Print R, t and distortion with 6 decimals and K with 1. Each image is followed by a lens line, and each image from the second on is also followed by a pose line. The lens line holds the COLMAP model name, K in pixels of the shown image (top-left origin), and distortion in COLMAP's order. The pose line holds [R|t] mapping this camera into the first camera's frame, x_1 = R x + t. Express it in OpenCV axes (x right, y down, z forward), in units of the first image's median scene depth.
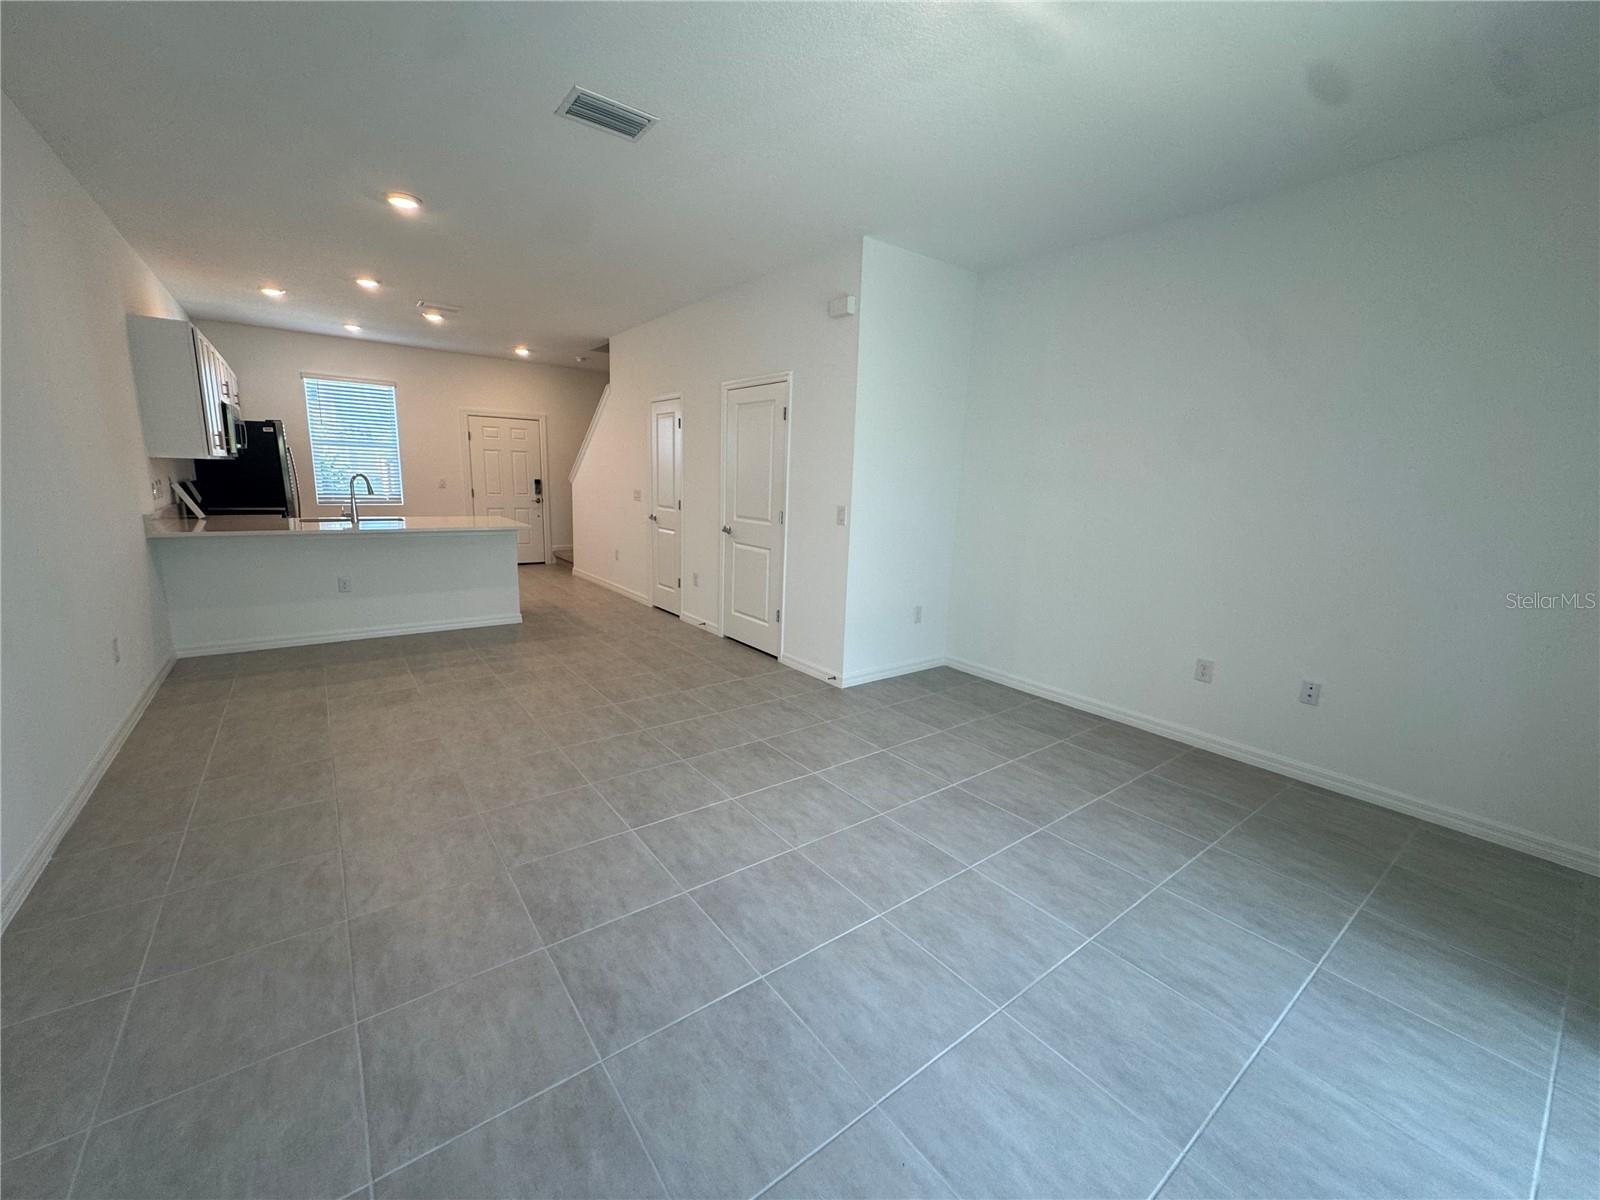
lens RADIAL K [[637.2, 0, 791.9], [0, 637.2, 596.4], [0, 0, 1]] dist [-0.001988, 0.000022]
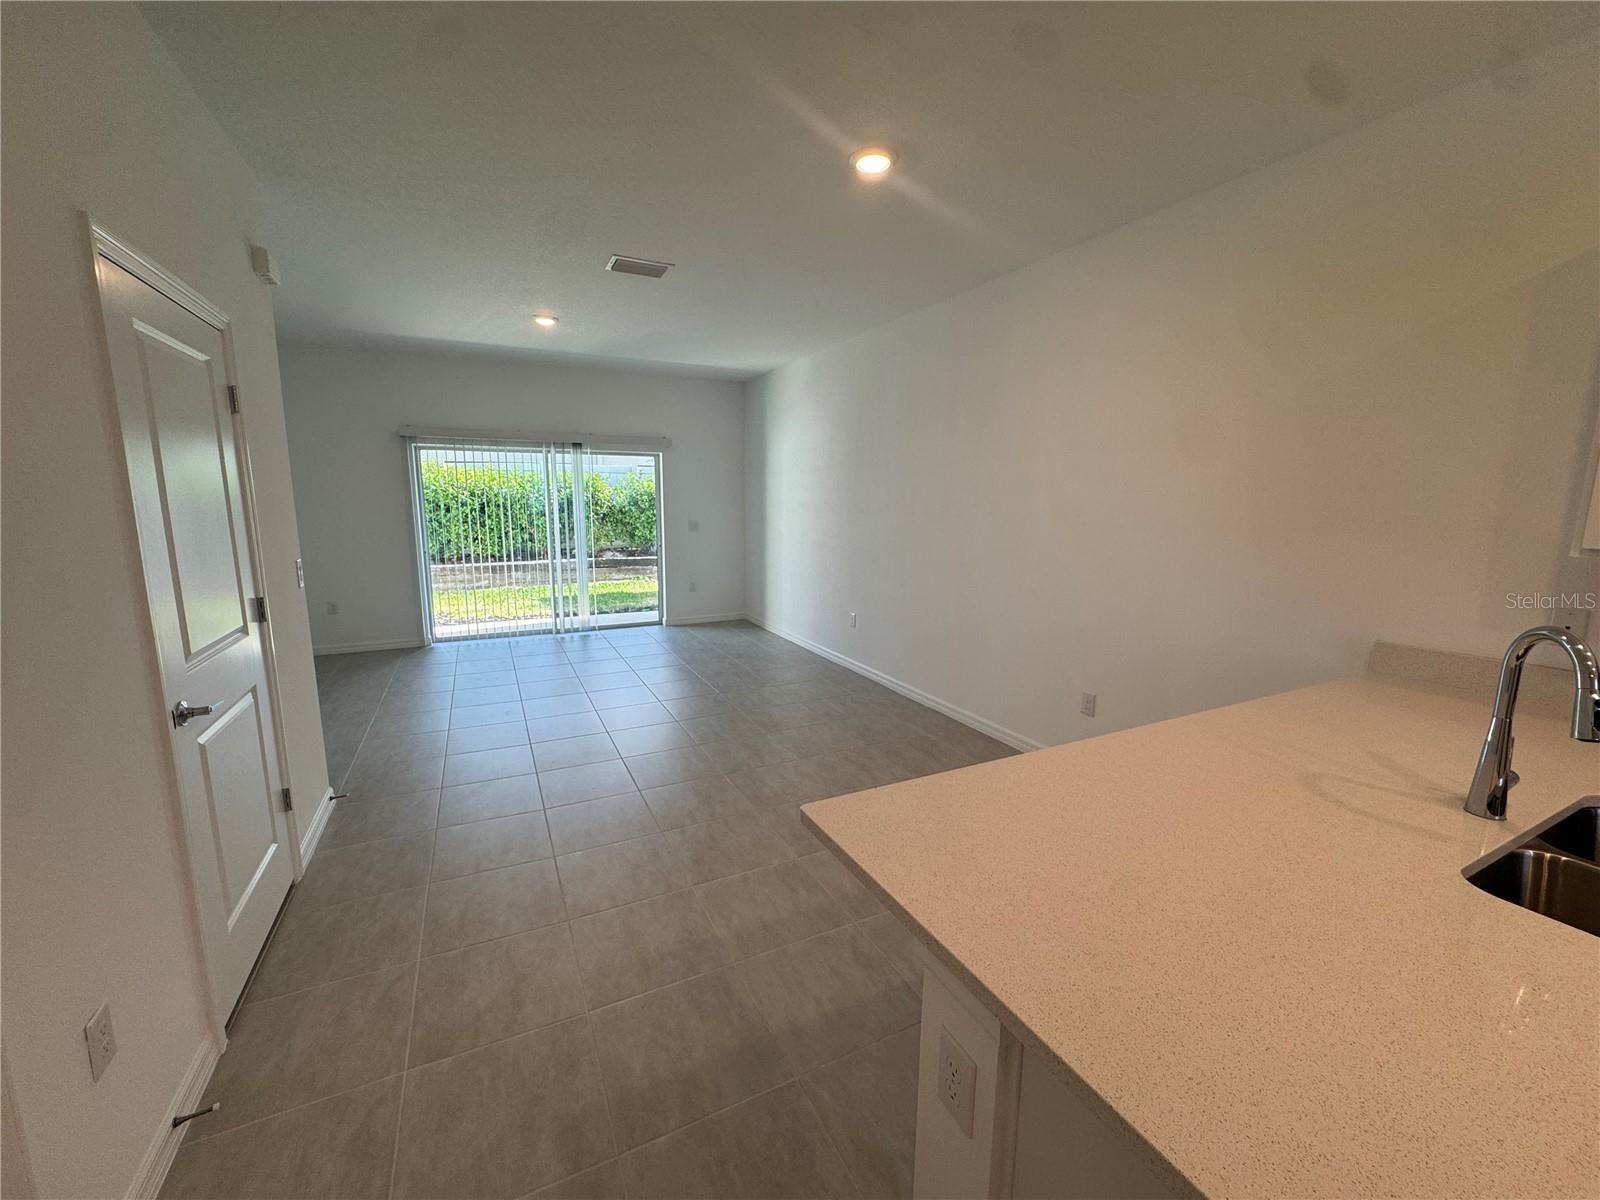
lens RADIAL K [[637.2, 0, 792.8], [0, 637.2, 597.1], [0, 0, 1]] dist [-0.001988, 0.000022]
pose [[-0.981912, -0.071257, 0.175418, -0.690471], [-0.007487, 0.940366, 0.340081, -0.415479], [-0.189190, 0.332616, -0.923891, 1.874769]]
